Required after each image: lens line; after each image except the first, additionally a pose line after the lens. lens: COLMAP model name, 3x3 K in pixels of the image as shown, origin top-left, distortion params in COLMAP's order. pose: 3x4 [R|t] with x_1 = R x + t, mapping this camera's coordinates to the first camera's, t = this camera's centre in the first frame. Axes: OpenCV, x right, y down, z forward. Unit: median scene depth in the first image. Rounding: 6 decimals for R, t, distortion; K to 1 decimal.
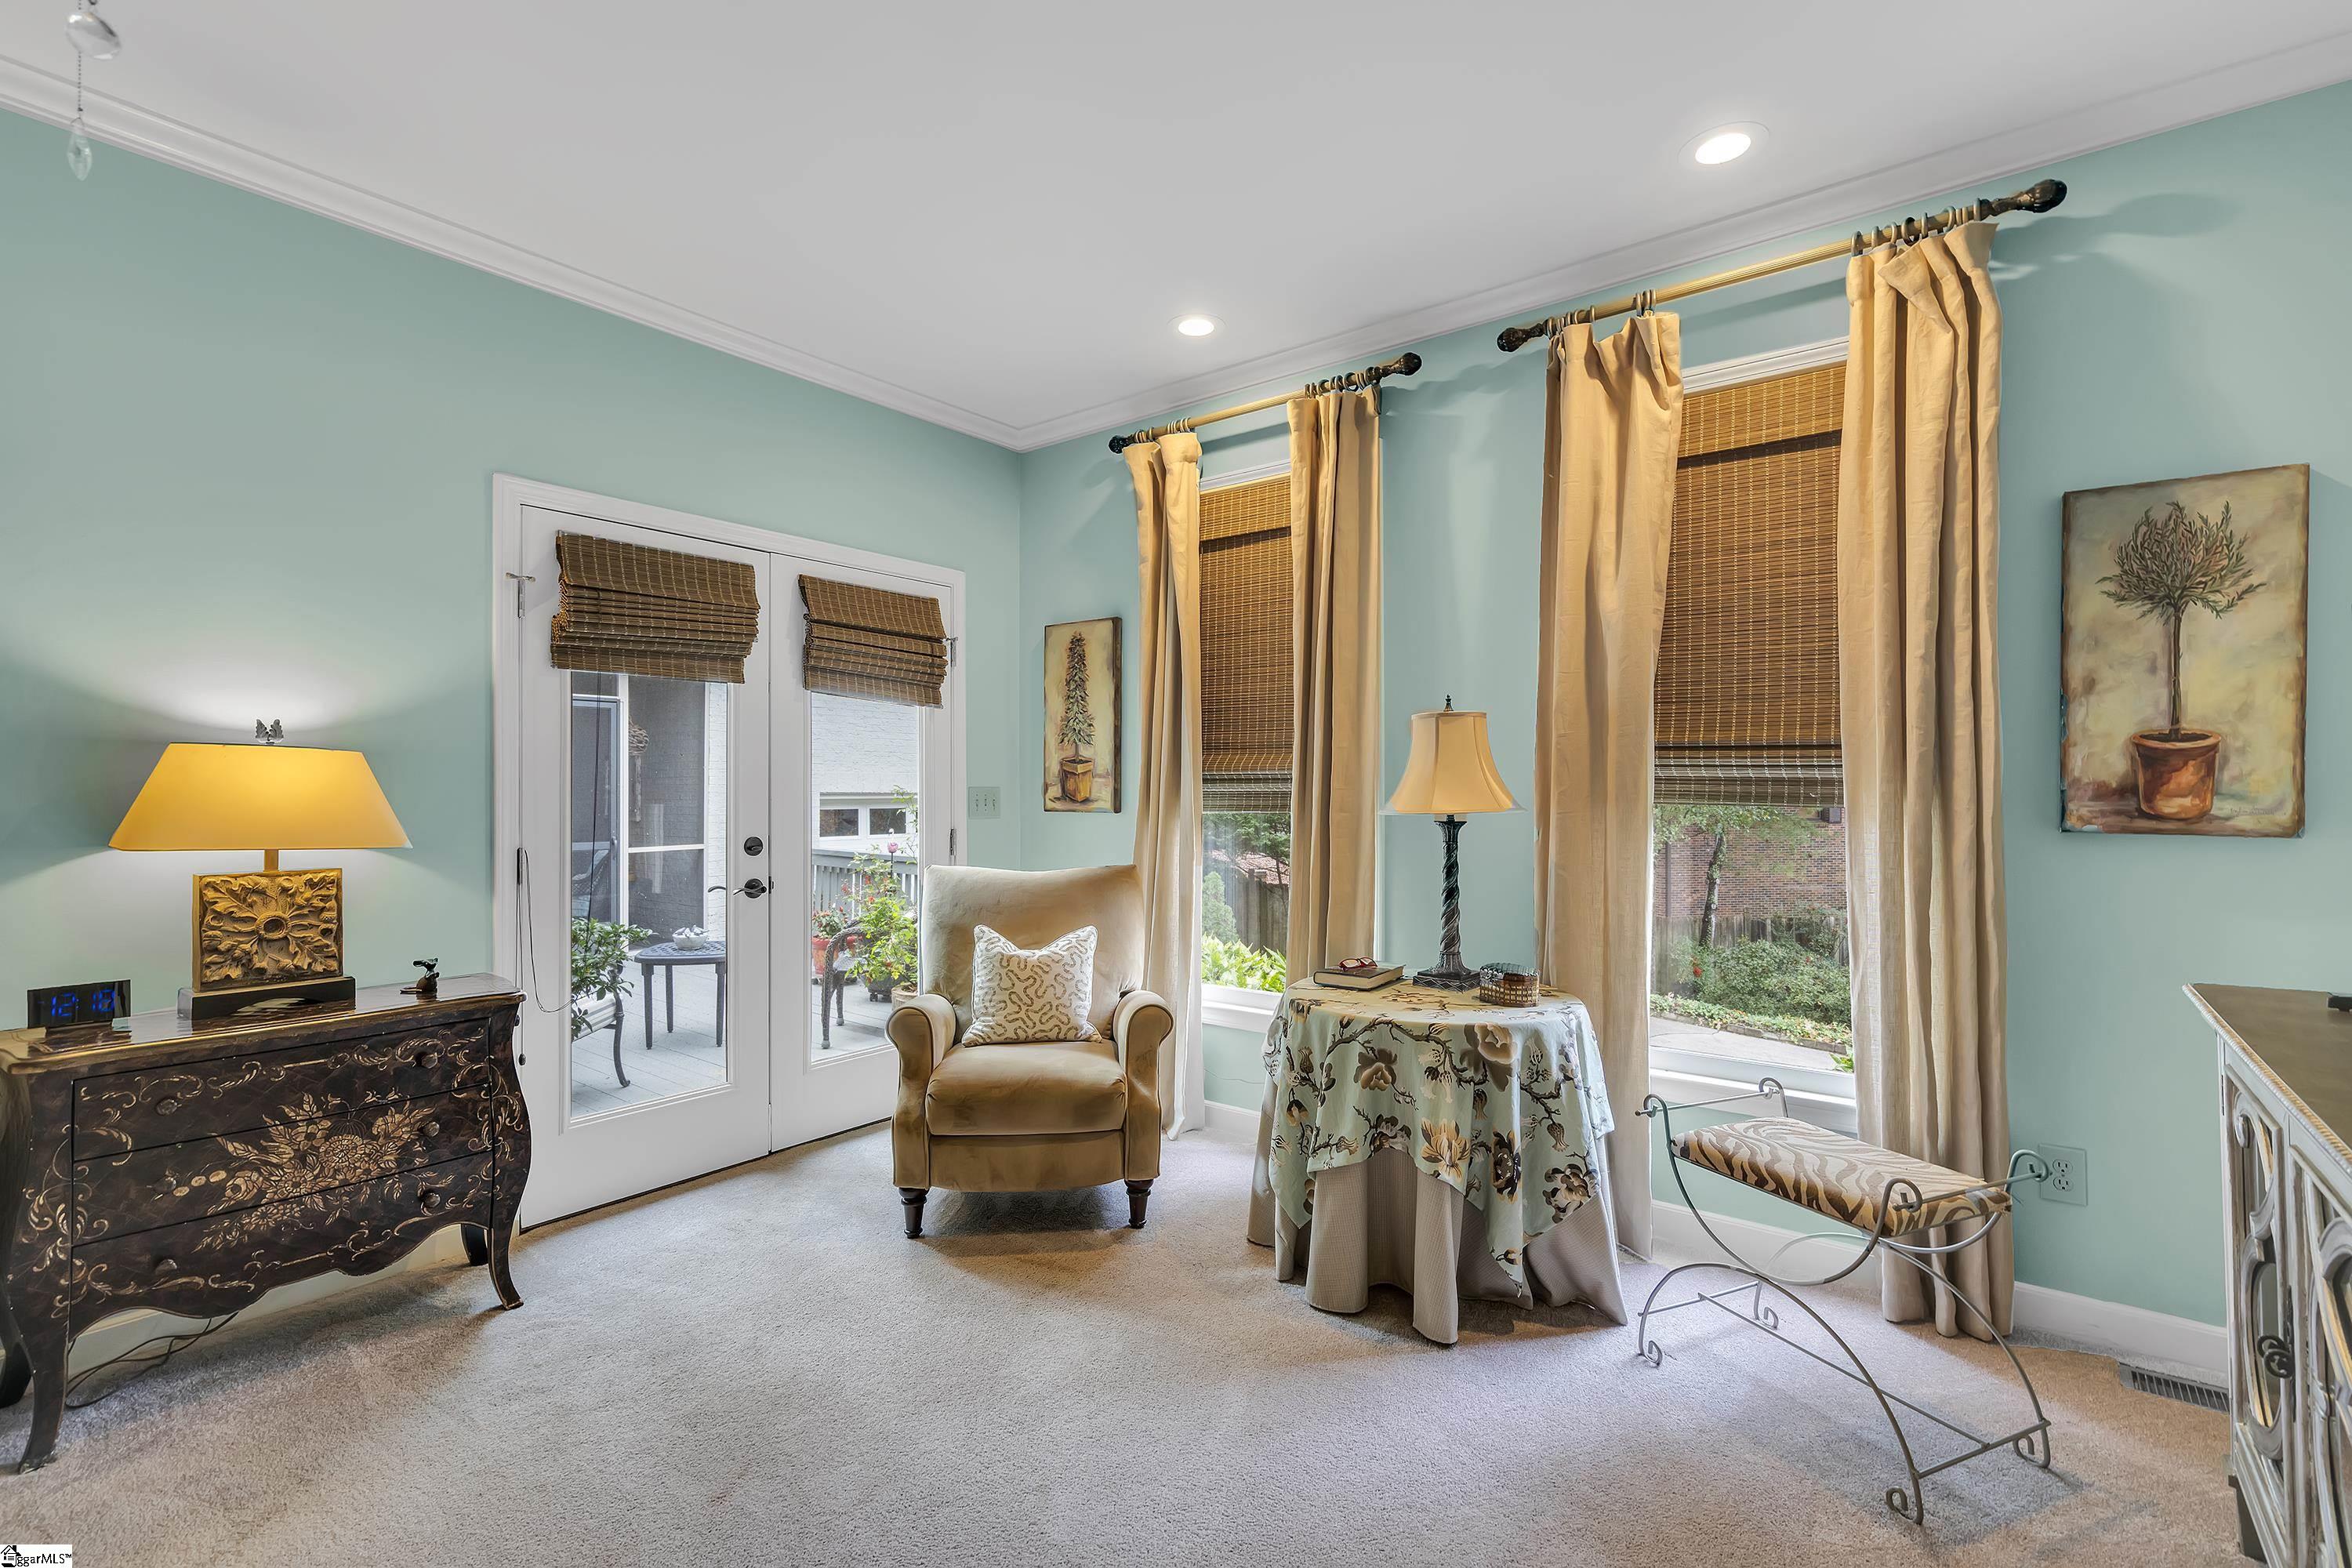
lens RADIAL K [[1056.8, 0, 1183.2], [0, 1056.8, 786.7], [0, 0, 1]] dist [-0.004858, 0.001294]
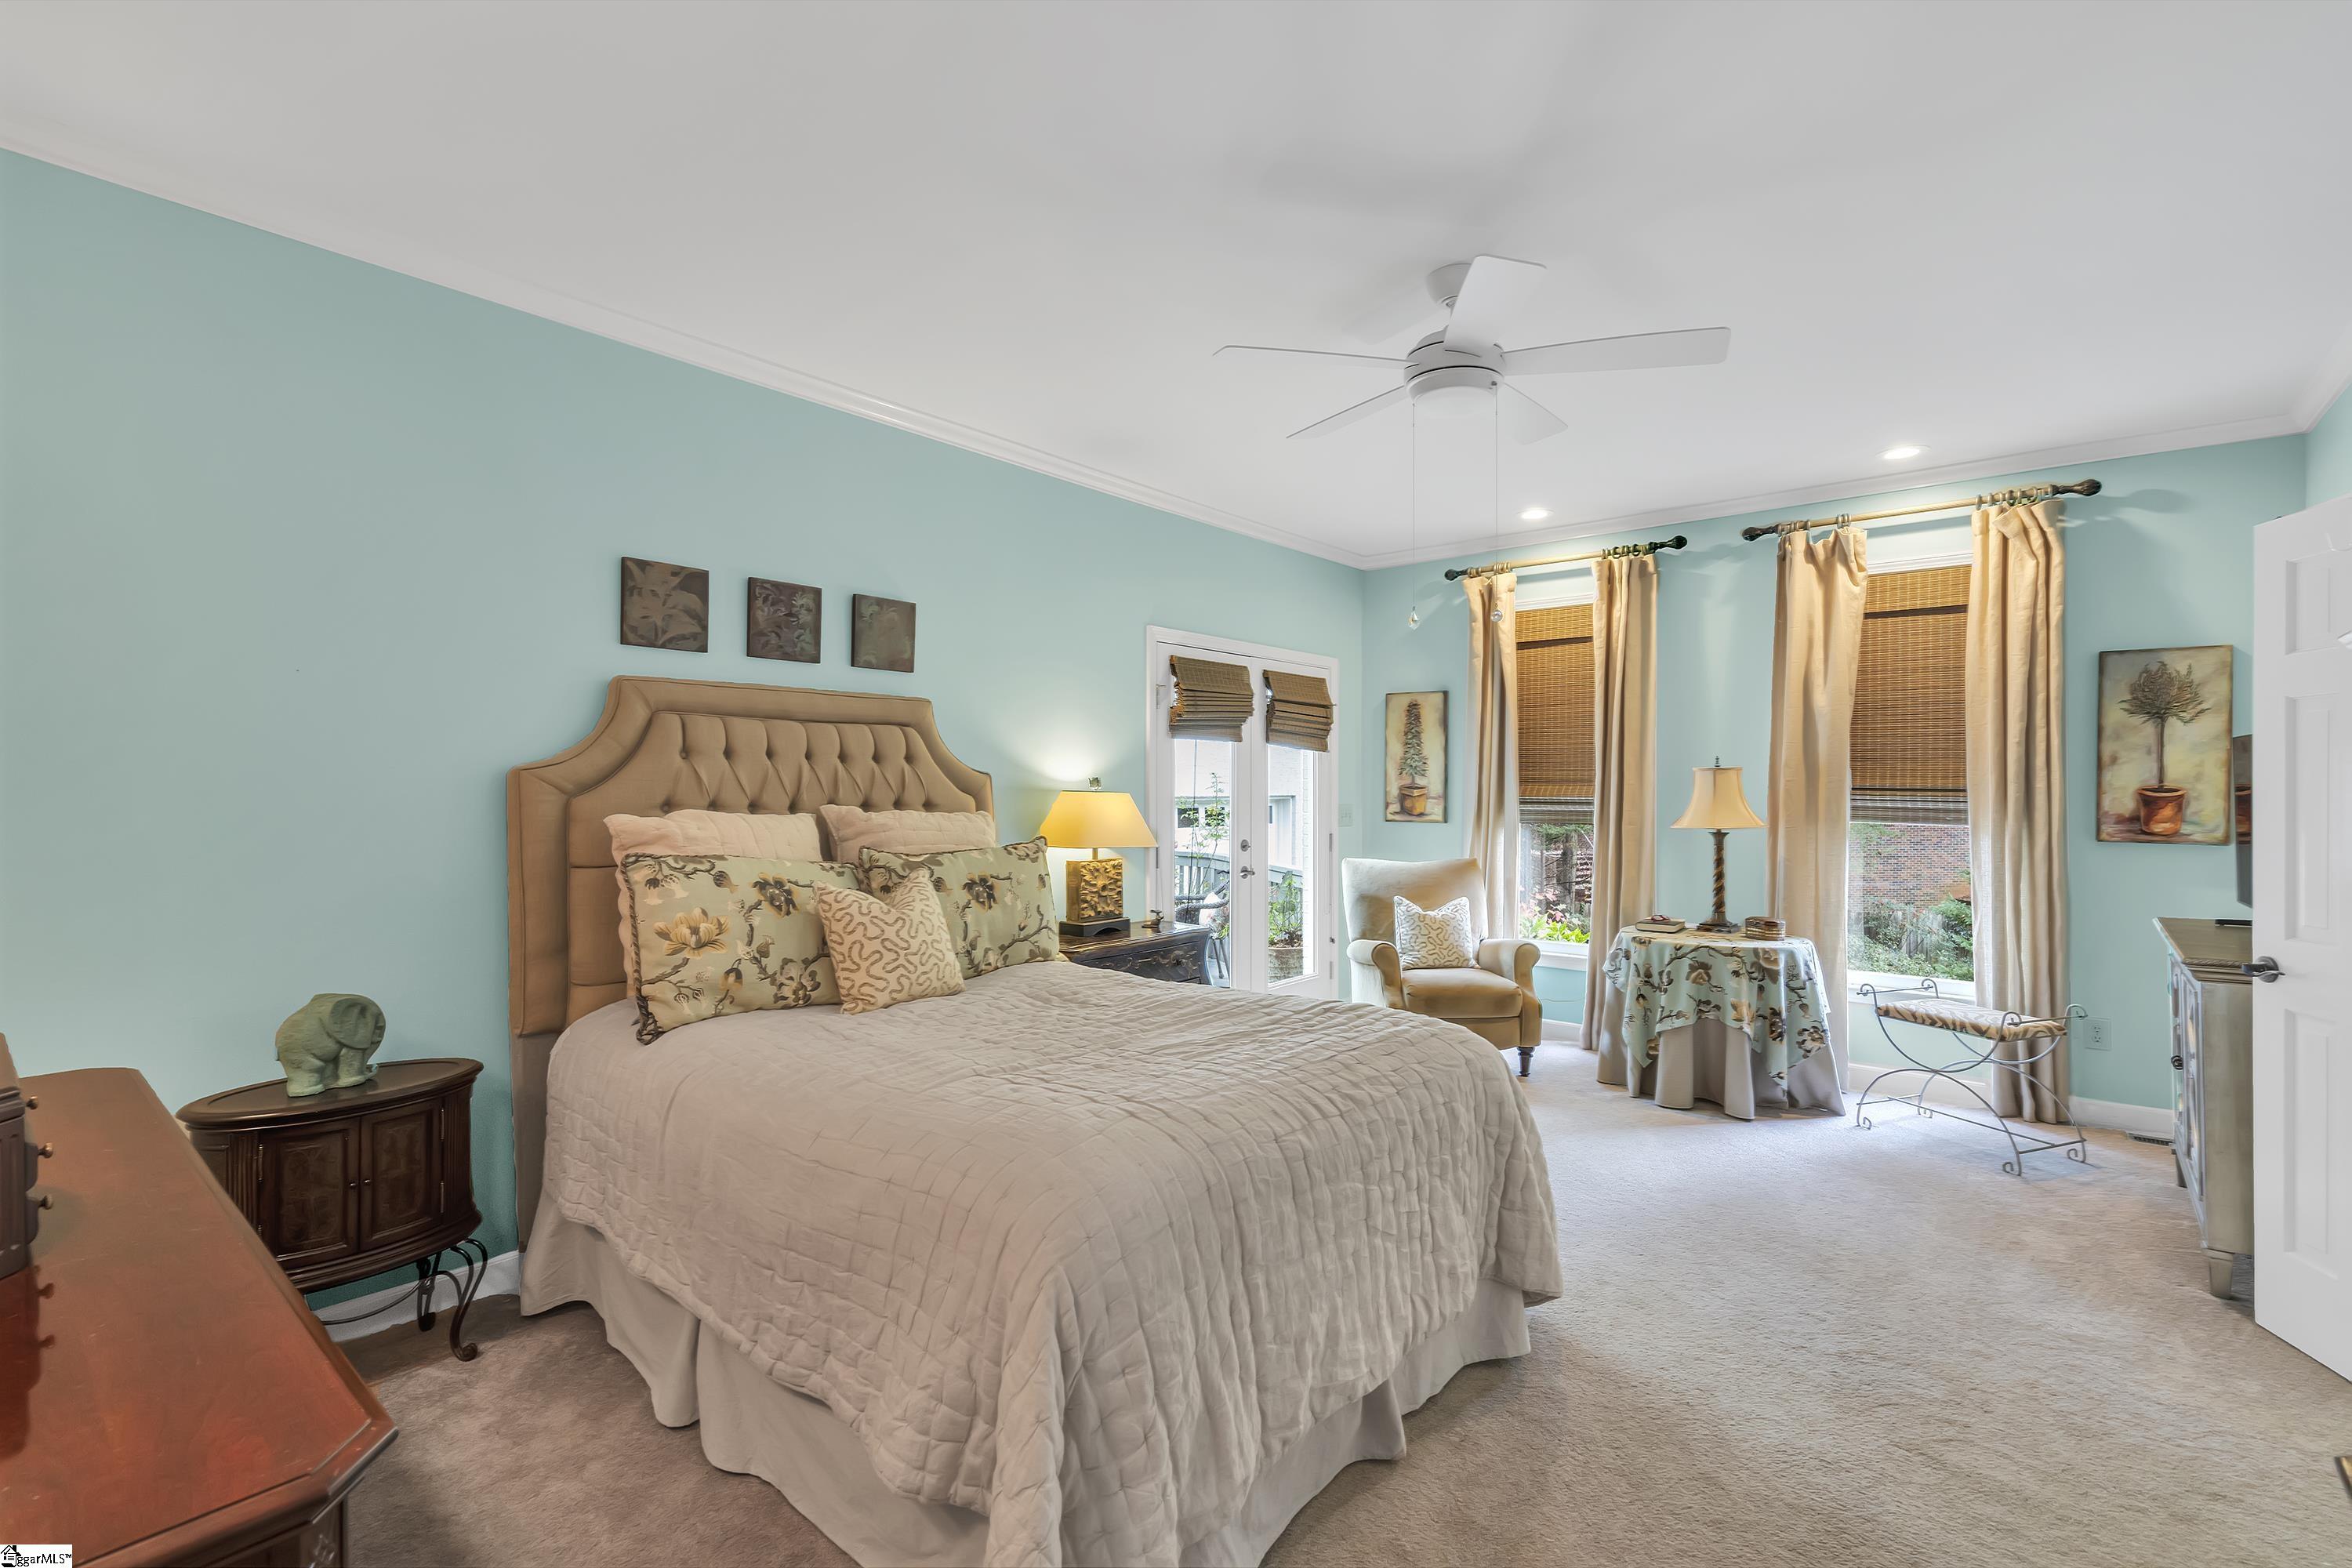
lens RADIAL K [[1054.8, 0, 1183.1], [0, 1054.8, 787.3], [0, 0, 1]] dist [-0.001876, 0.000503]
pose [[0.999263, 0.001311, -0.038362, -0.580041], [-0.001108, 0.999985, 0.005320, -0.050587], [0.038368, -0.005274, 0.999250, -0.756436]]
